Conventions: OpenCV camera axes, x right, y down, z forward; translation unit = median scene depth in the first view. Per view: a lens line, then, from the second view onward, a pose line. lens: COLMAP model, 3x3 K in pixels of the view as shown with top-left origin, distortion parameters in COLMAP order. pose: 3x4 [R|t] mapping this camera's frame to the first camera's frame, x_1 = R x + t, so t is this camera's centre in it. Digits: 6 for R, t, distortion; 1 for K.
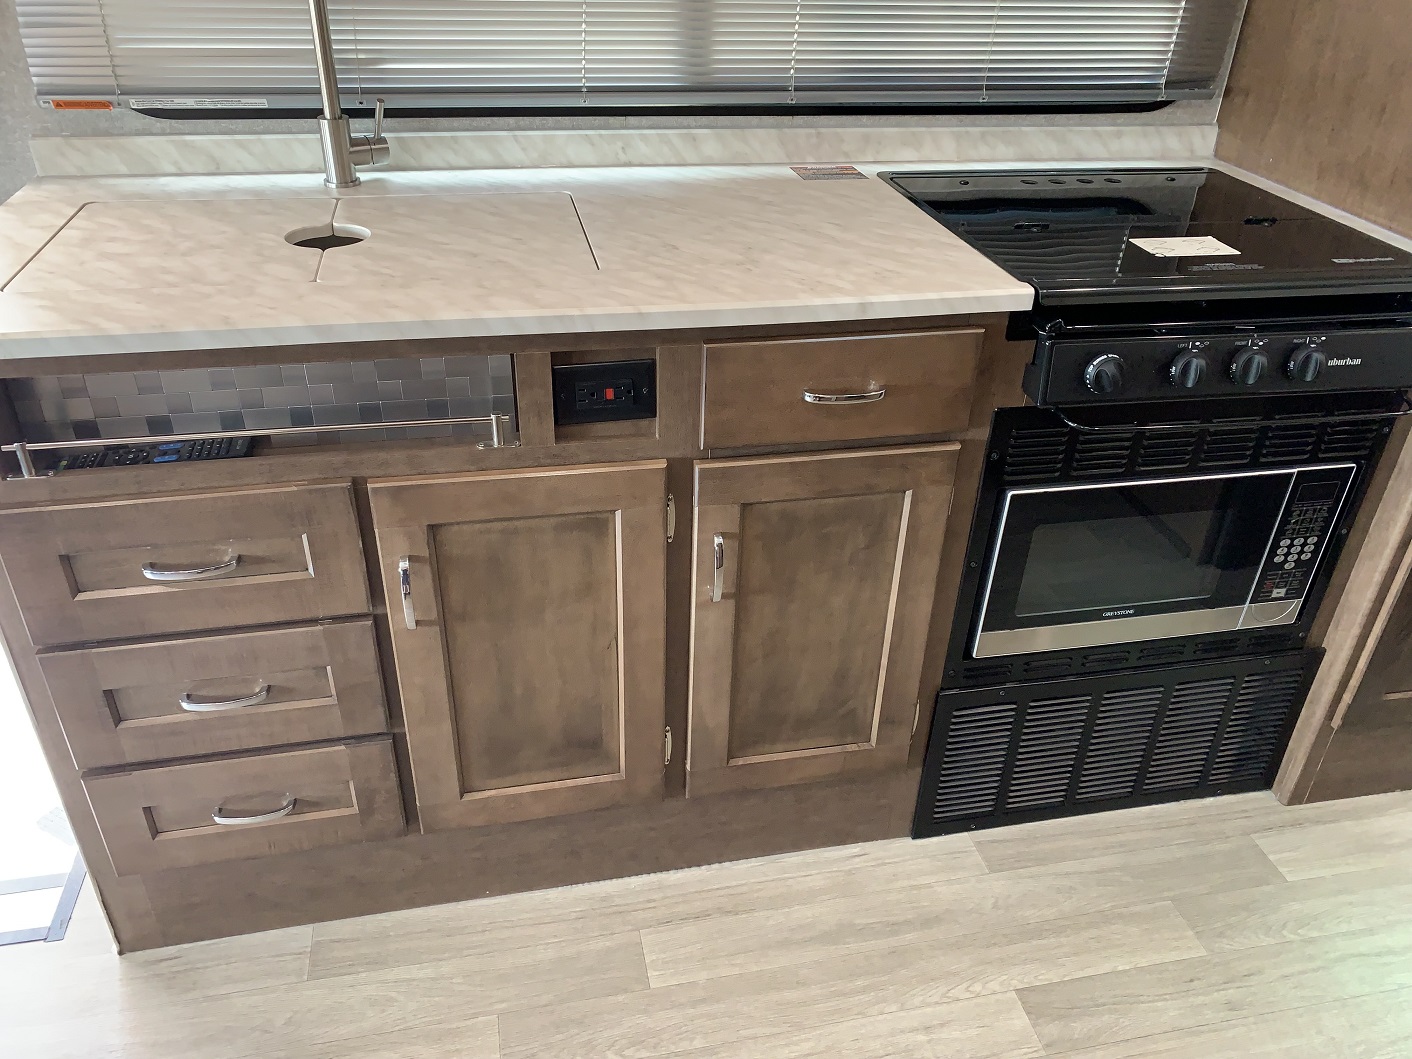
lens RADIAL K [[1084.6, 0, 722.6], [0, 1084.6, 528.2], [0, 0, 1]] dist [0.031228, -0.038954]
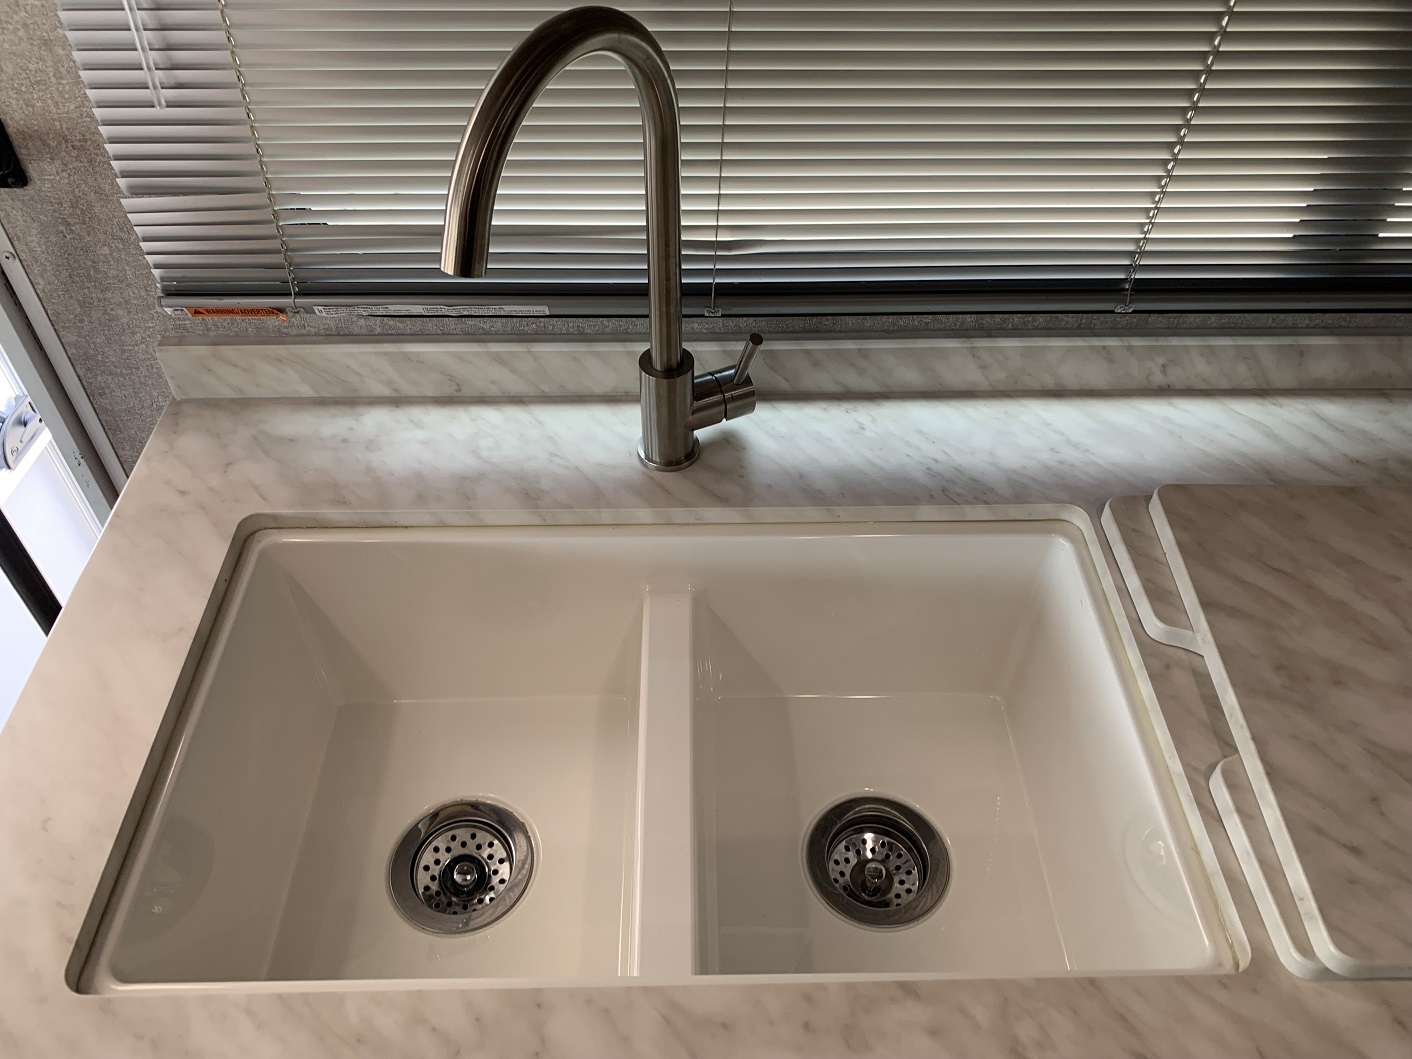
lens RADIAL K [[1080.6, 0, 709.9], [0, 1080.6, 497.3], [0, 0, 1]] dist [0.002272, -0.005383]
pose [[0.982299, 0.114051, -0.148595, -0.264123], [-0.078593, 0.971014, 0.225731, -0.456282], [0.170033, -0.210057, 0.962790, 0.504971]]
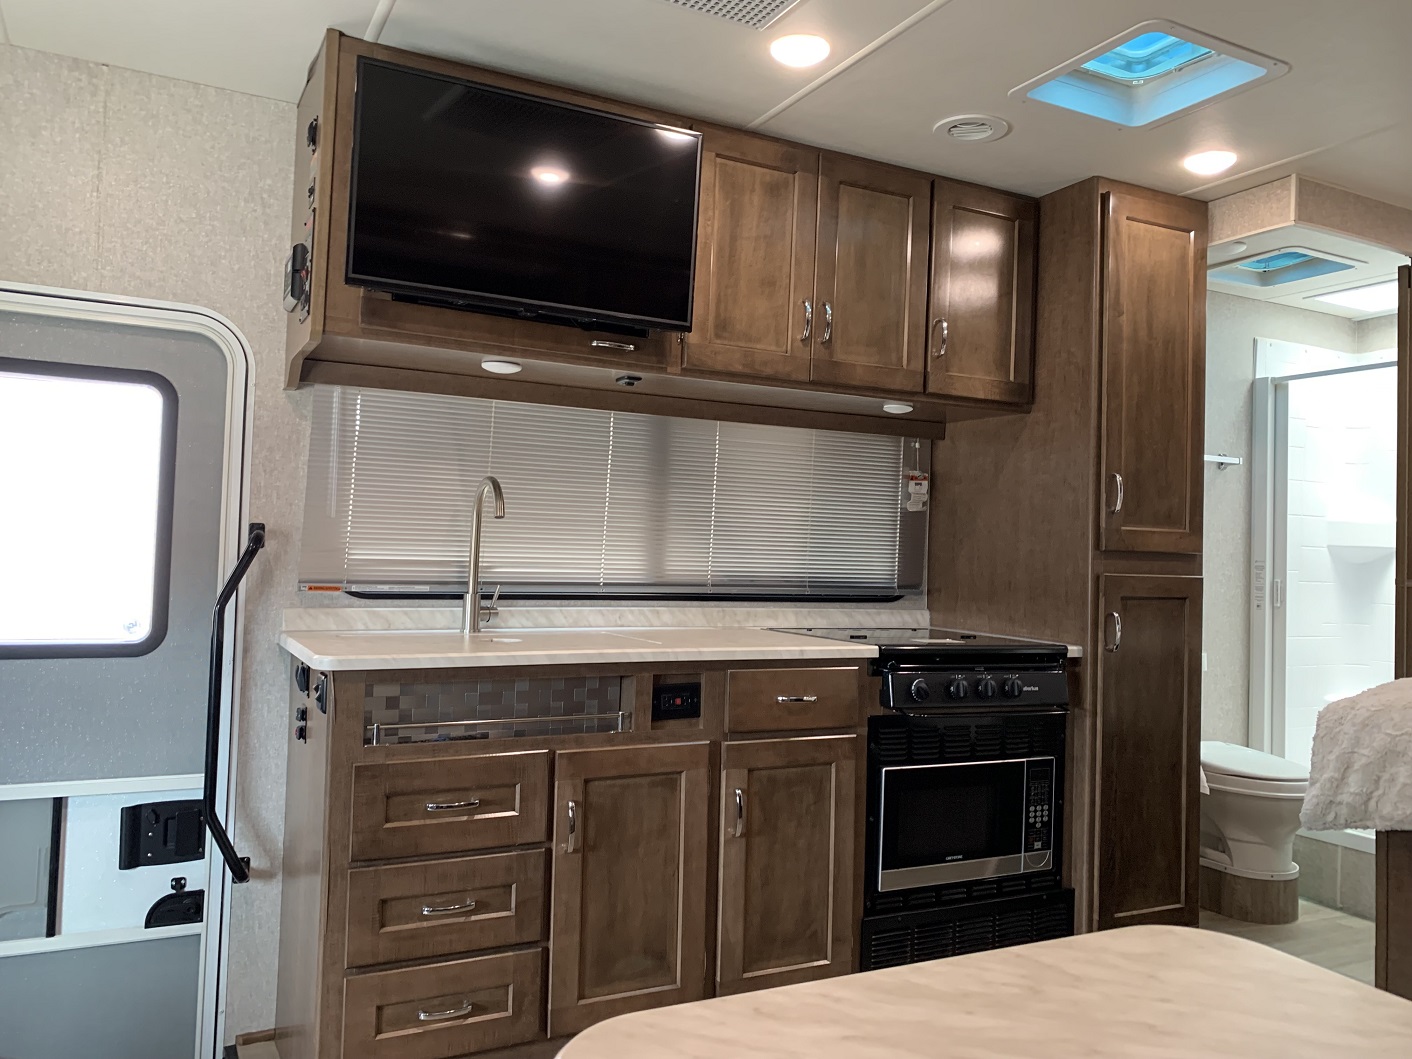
lens RADIAL K [[1094.6, 0, 718.1], [0, 1094.6, 525.8], [0, 0, 1]] dist [0.017113, -0.015308]
pose [[0.962562, -0.002418, 0.271051, -0.476389], [0.151200, 0.834726, -0.529501, 0.543308], [-0.224973, 0.550661, 0.803841, -0.579145]]
